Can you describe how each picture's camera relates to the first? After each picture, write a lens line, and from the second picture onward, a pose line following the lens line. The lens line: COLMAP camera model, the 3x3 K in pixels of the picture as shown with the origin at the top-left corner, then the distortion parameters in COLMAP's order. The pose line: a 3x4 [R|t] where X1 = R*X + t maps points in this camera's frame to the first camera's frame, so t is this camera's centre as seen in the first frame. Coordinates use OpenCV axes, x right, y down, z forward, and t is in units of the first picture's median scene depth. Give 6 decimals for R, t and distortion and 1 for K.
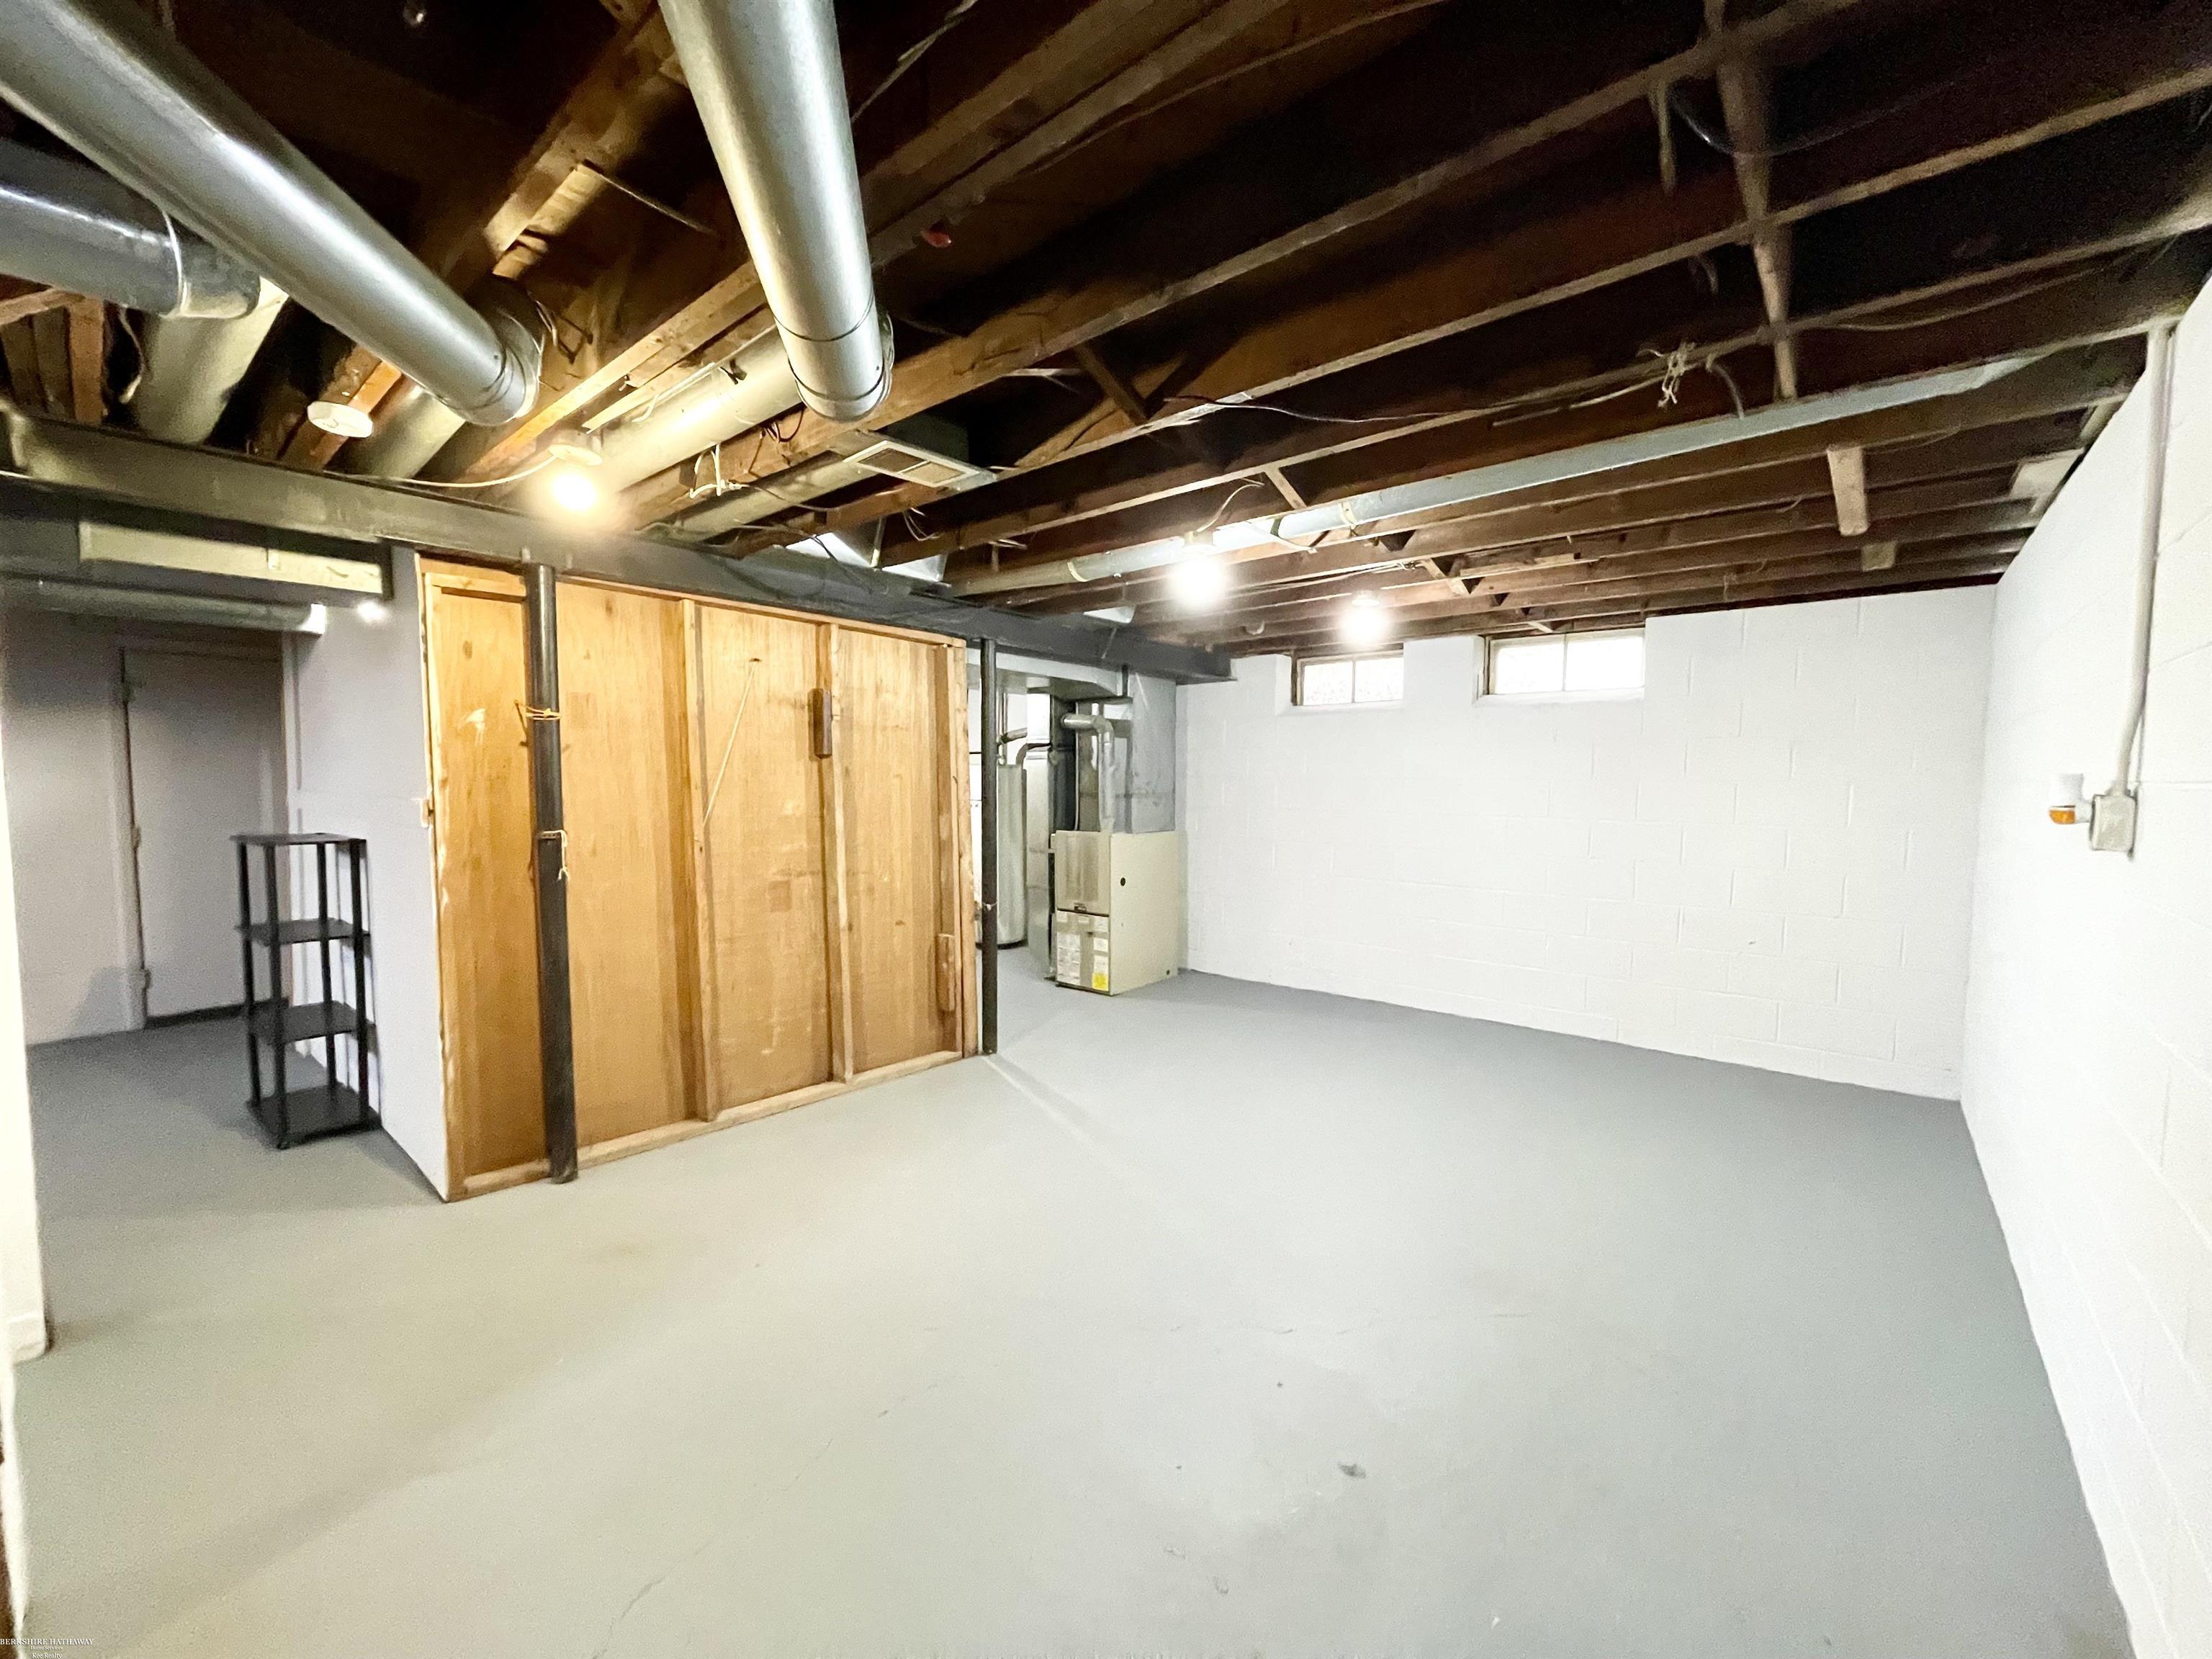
lens RADIAL K [[890.8, 0, 1098.6], [0, 890.8, 837.2], [0, 0, 1]] dist [-0.002004, 0.002489]
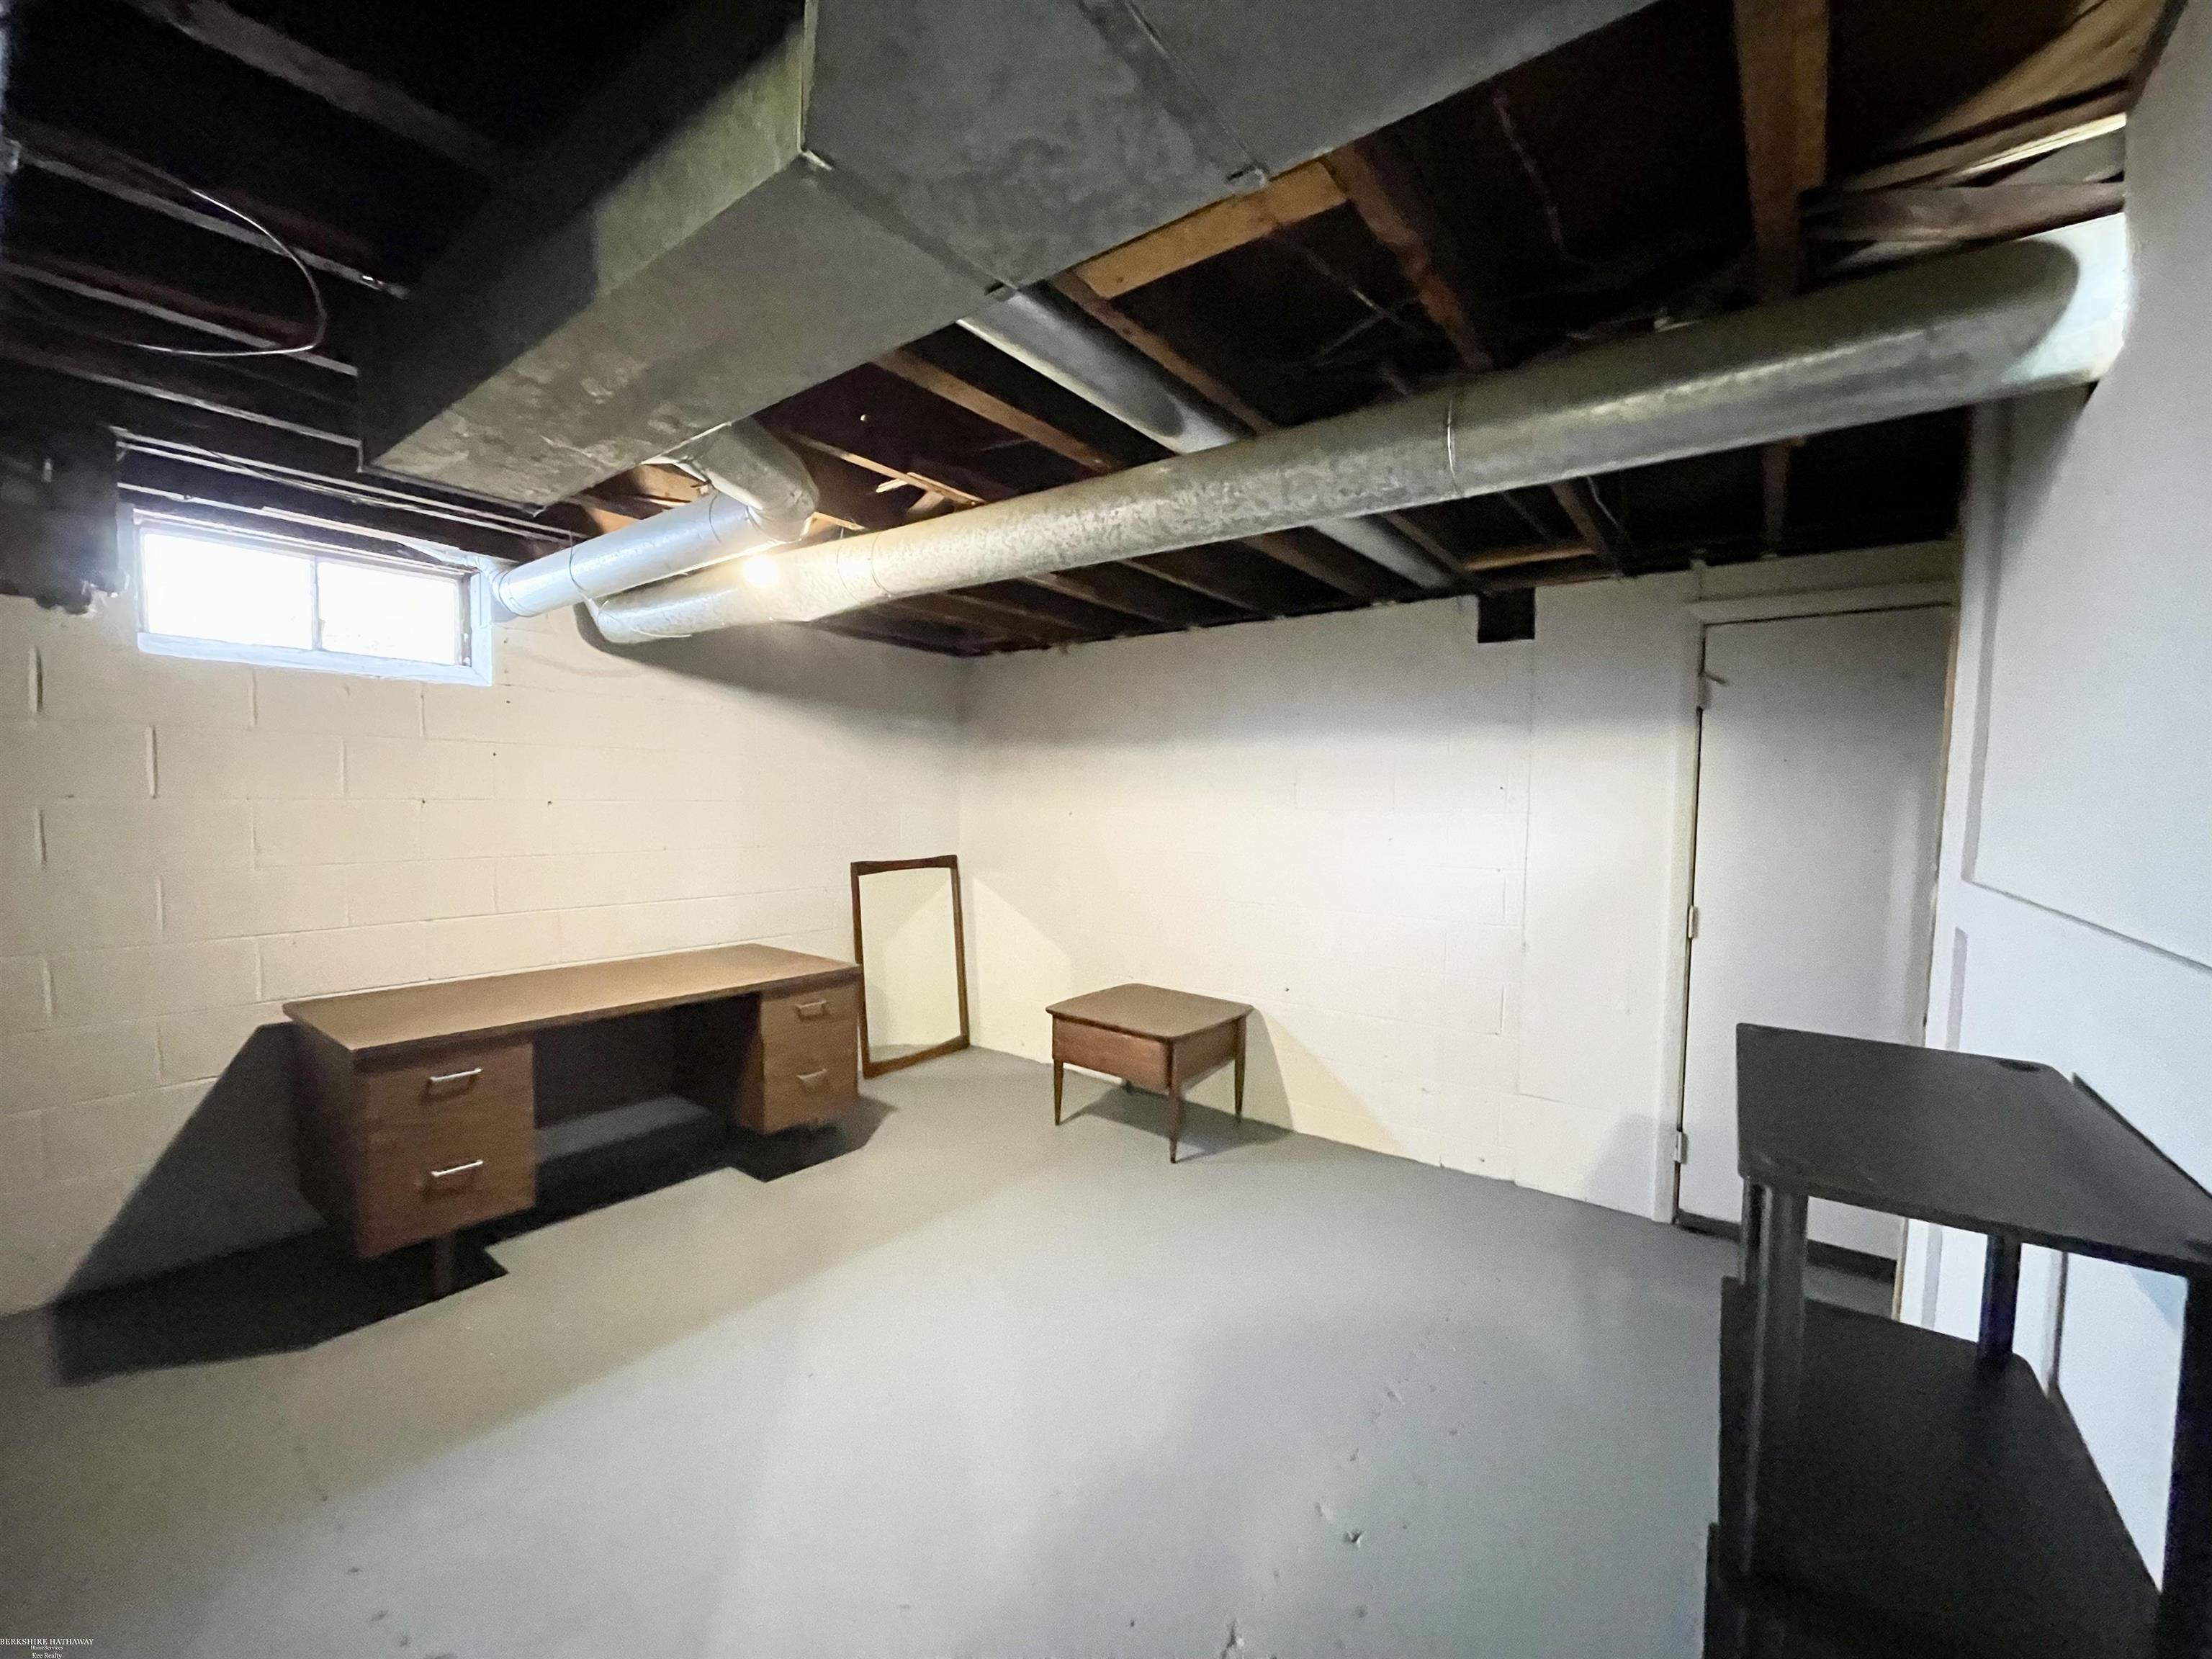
lens RADIAL K [[890.8, 0, 1098.6], [0, 890.8, 837.2], [0, 0, 1]] dist [-0.002004, 0.002489]
pose [[0.057111, 0.039290, -0.997594, -0.490118], [-0.090109, 0.995350, 0.034043, -0.045824], [0.994293, 0.087948, 0.060386, 0.551589]]
